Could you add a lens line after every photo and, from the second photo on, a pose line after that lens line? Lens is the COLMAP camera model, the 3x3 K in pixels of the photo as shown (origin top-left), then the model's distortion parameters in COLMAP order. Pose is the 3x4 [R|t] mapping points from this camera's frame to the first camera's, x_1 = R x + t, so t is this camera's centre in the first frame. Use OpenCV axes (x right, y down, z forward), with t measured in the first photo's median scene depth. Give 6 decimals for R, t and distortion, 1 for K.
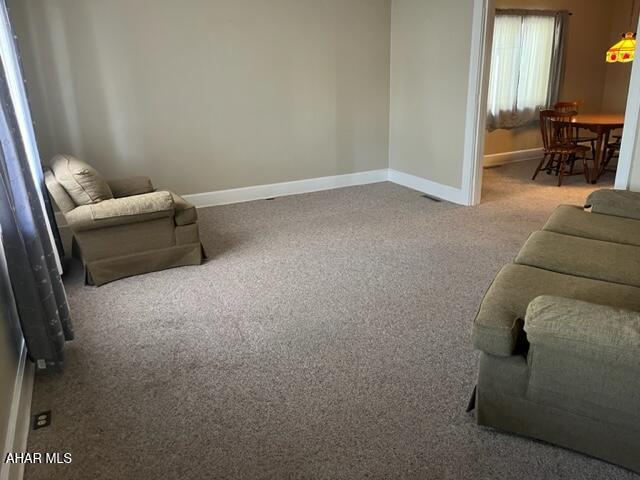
lens RADIAL K [[490.1, 0, 317.1], [0, 490.1, 233.3], [0, 0, 1]] dist [0.006448, -0.013265]
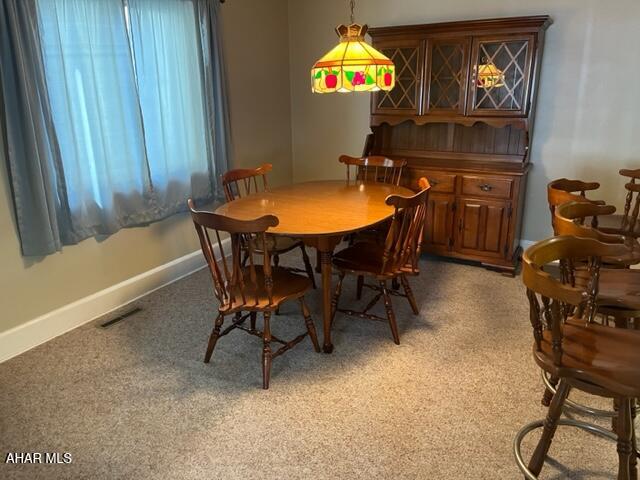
lens RADIAL K [[490.1, 0, 315.5], [0, 490.1, 242.9], [0, 0, 1]] dist [0.006448, -0.013265]
pose [[0.816809, -0.148491, 0.557470, 0.293962], [0.171213, 0.985166, 0.011552, -0.199416], [-0.550917, 0.086010, 0.830116, 0.582224]]
